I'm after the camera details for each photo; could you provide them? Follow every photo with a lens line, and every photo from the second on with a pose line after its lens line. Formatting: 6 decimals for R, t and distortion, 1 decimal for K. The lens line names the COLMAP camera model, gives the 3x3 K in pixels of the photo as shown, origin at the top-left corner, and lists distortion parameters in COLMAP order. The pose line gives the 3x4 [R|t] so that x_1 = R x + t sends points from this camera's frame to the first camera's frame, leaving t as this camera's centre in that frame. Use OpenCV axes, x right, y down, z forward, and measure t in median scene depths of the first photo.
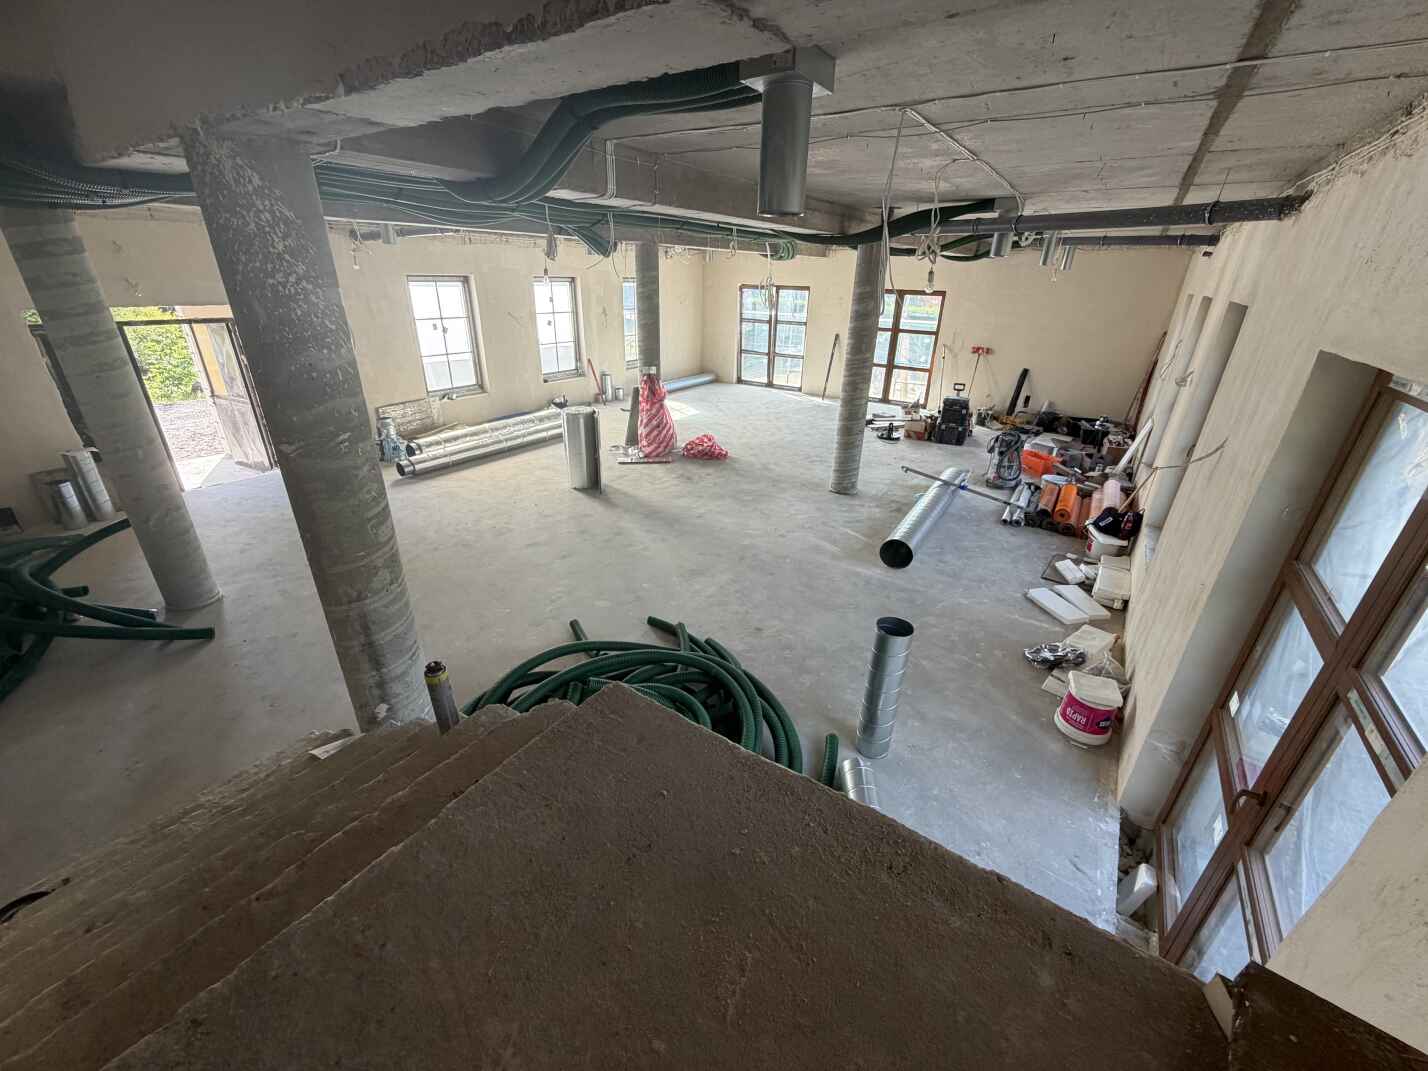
lens RADIAL K [[569.5, 0, 713.0], [0, 569.5, 535.8], [0, 0, 1]] dist [0.001859, -0.000440]
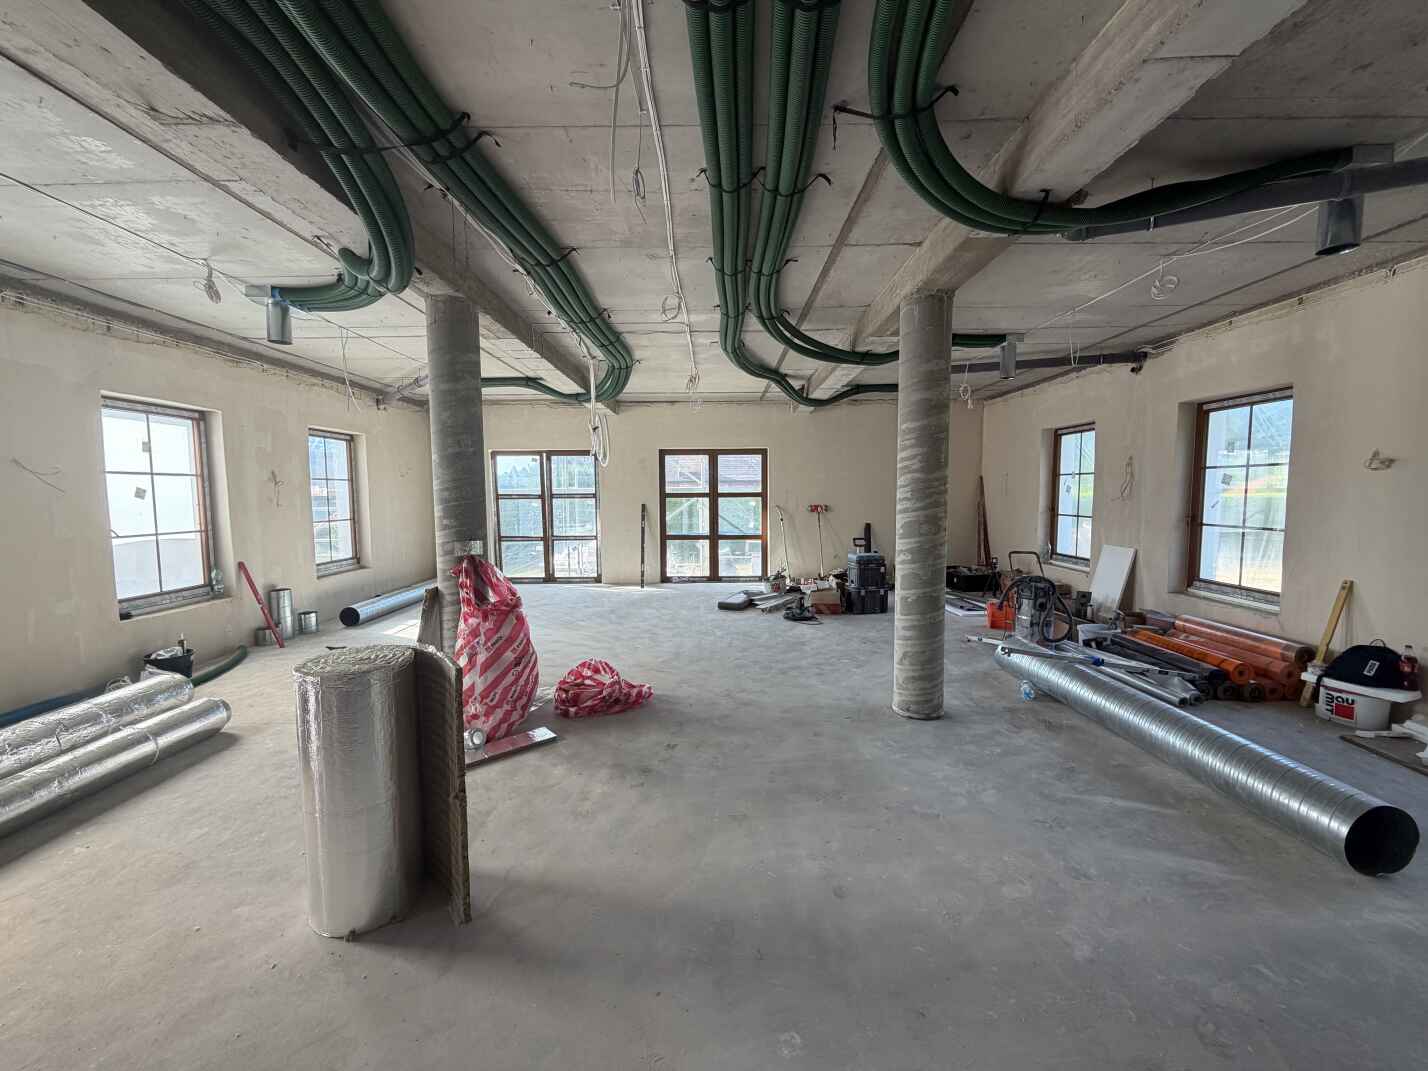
lens RADIAL K [[569.5, 0, 713.1], [0, 569.5, 528.8], [0, 0, 1]] dist [0.001859, -0.000440]
pose [[0.829129, -0.064778, 0.555292, -0.162803], [0.256375, 0.926722, -0.274697, -0.100395], [-0.496807, 0.370123, 0.784979, 0.420053]]
